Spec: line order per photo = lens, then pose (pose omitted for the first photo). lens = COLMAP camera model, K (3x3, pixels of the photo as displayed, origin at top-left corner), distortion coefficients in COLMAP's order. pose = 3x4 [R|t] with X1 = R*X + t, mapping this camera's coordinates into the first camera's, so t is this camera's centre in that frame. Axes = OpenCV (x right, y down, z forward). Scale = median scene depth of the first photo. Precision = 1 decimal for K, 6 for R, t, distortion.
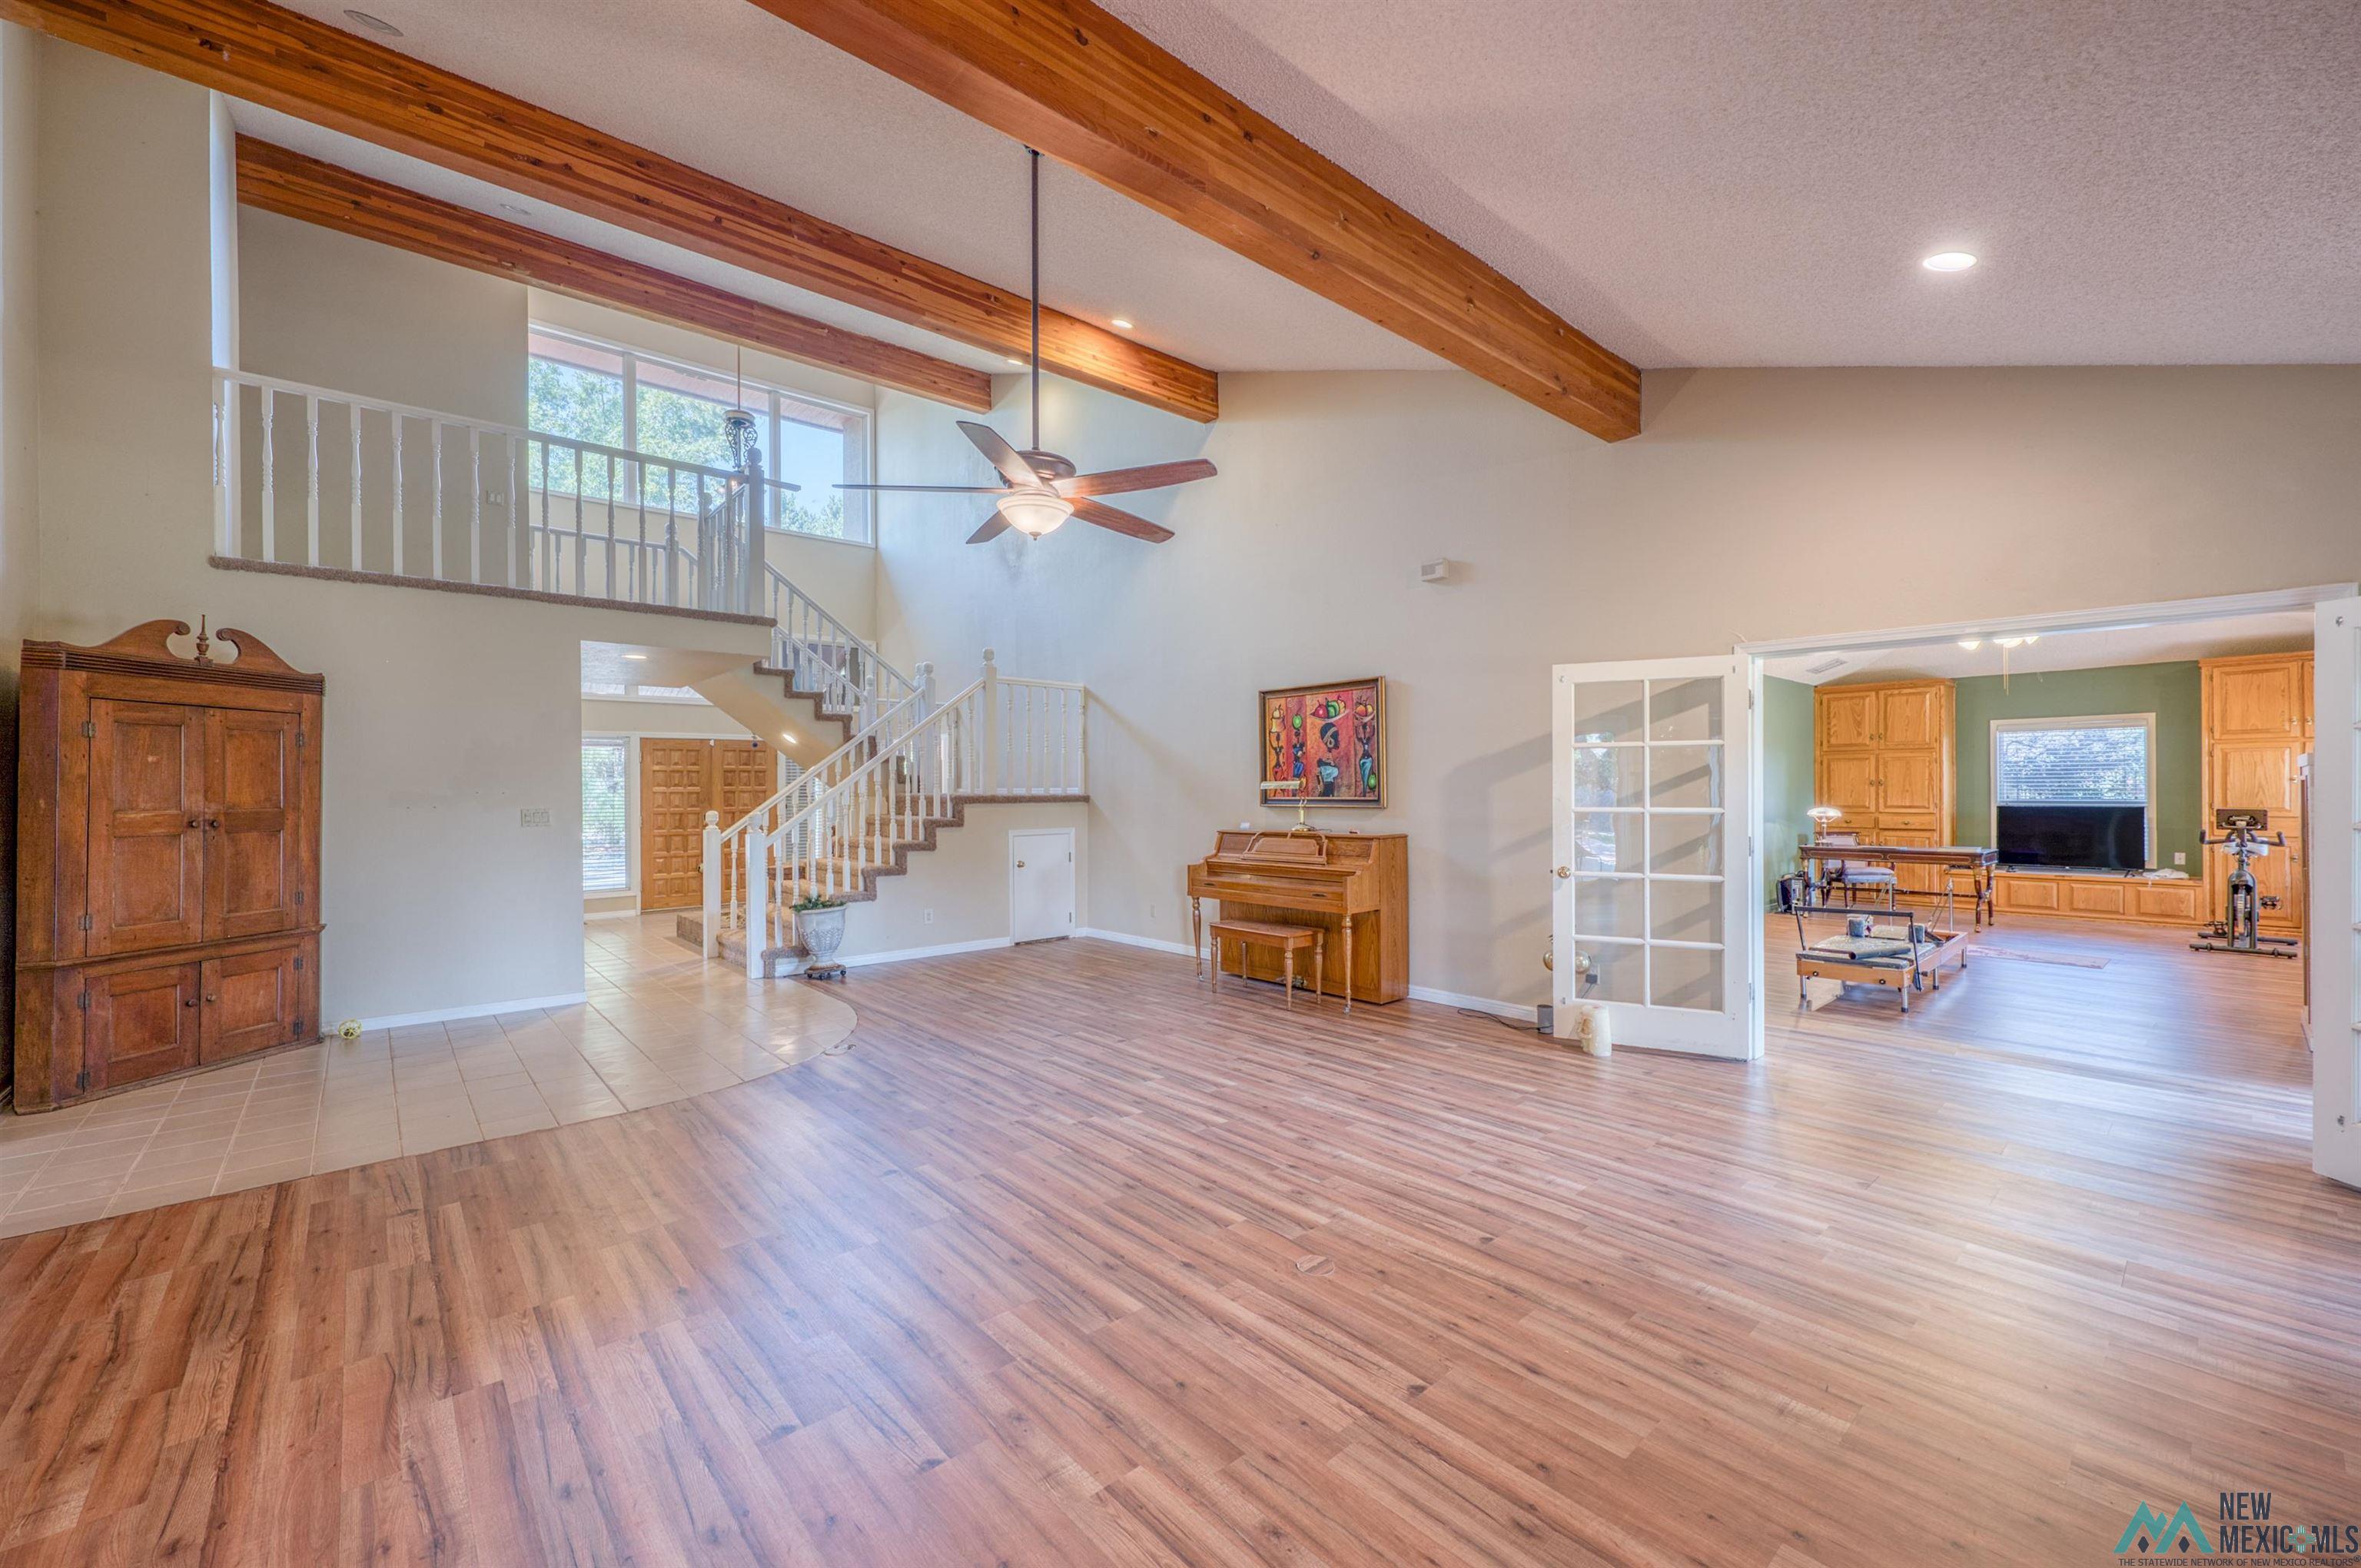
lens RADIAL K [[936.7, 0, 1174.5], [0, 936.7, 791.8], [0, 0, 1]] dist [0.000107, 0.000339]
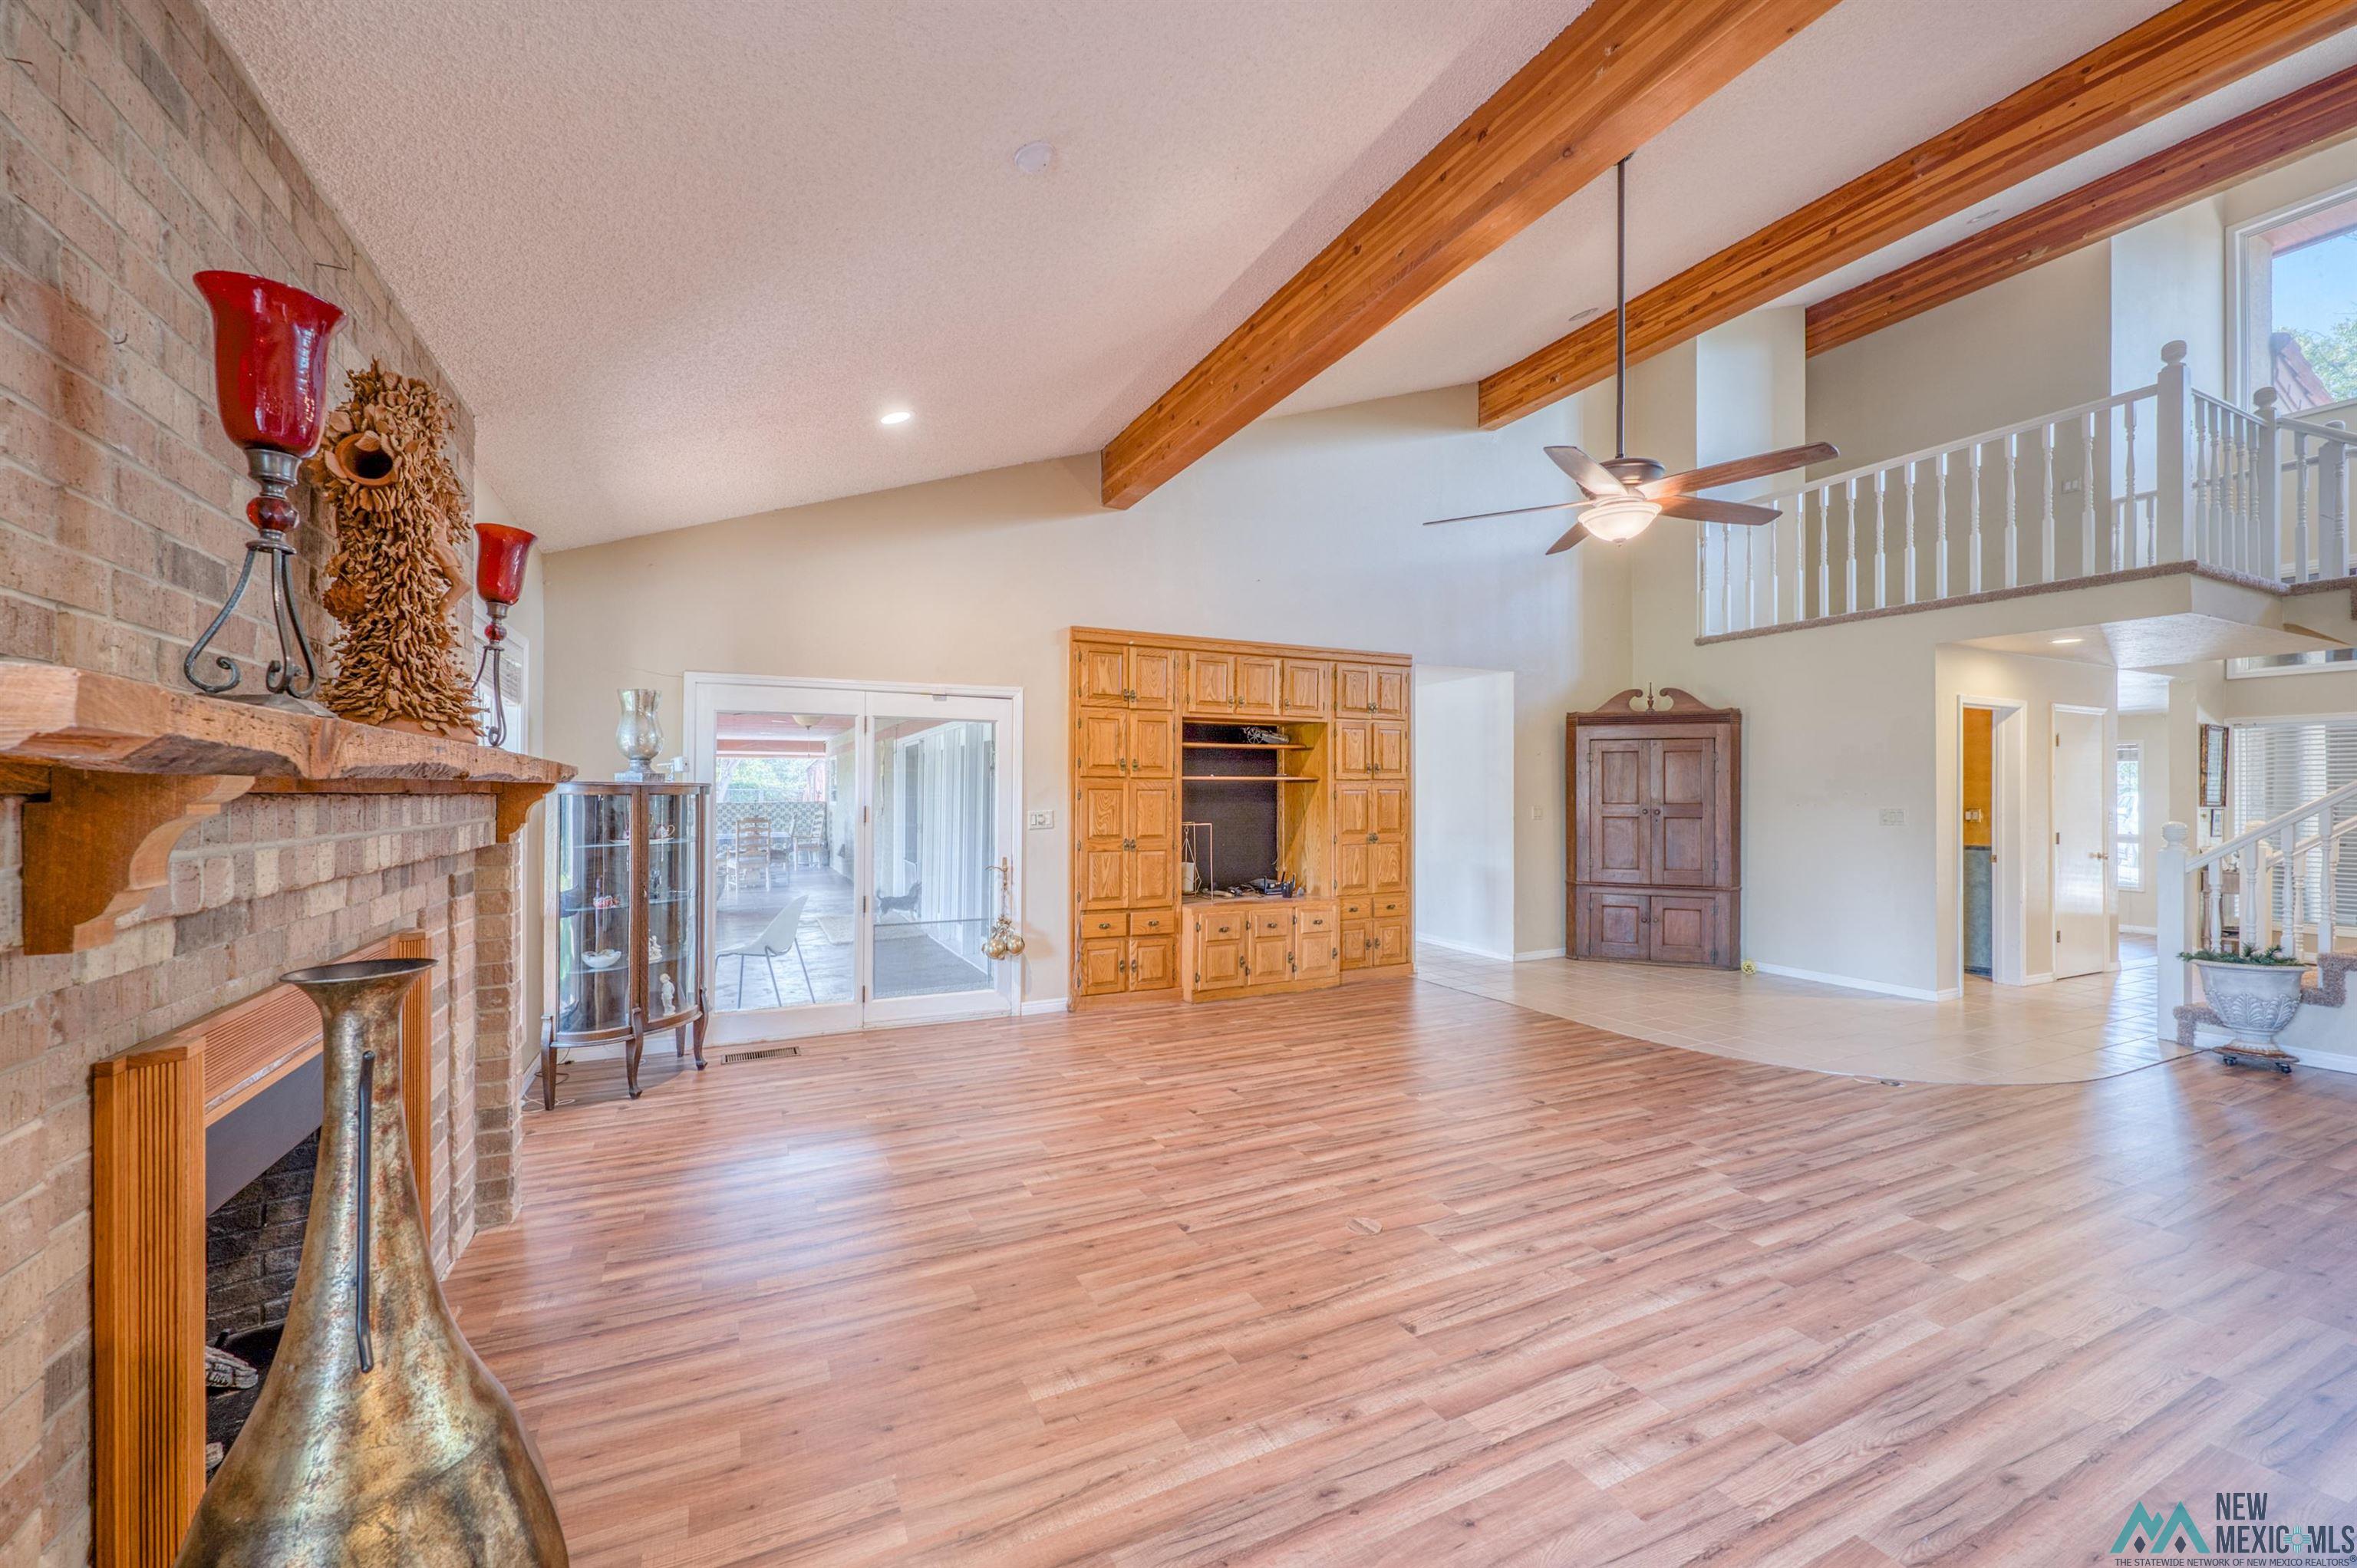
lens RADIAL K [[935.0, 0, 1172.5], [0, 935.0, 791.8], [0, 0, 1]] dist [0.000107, 0.000339]
pose [[-0.260213, 0.004306, -0.965542, 0.871835], [-0.003233, 0.999981, 0.005331, -0.006778], [0.965546, 0.004509, -0.260194, 0.733439]]
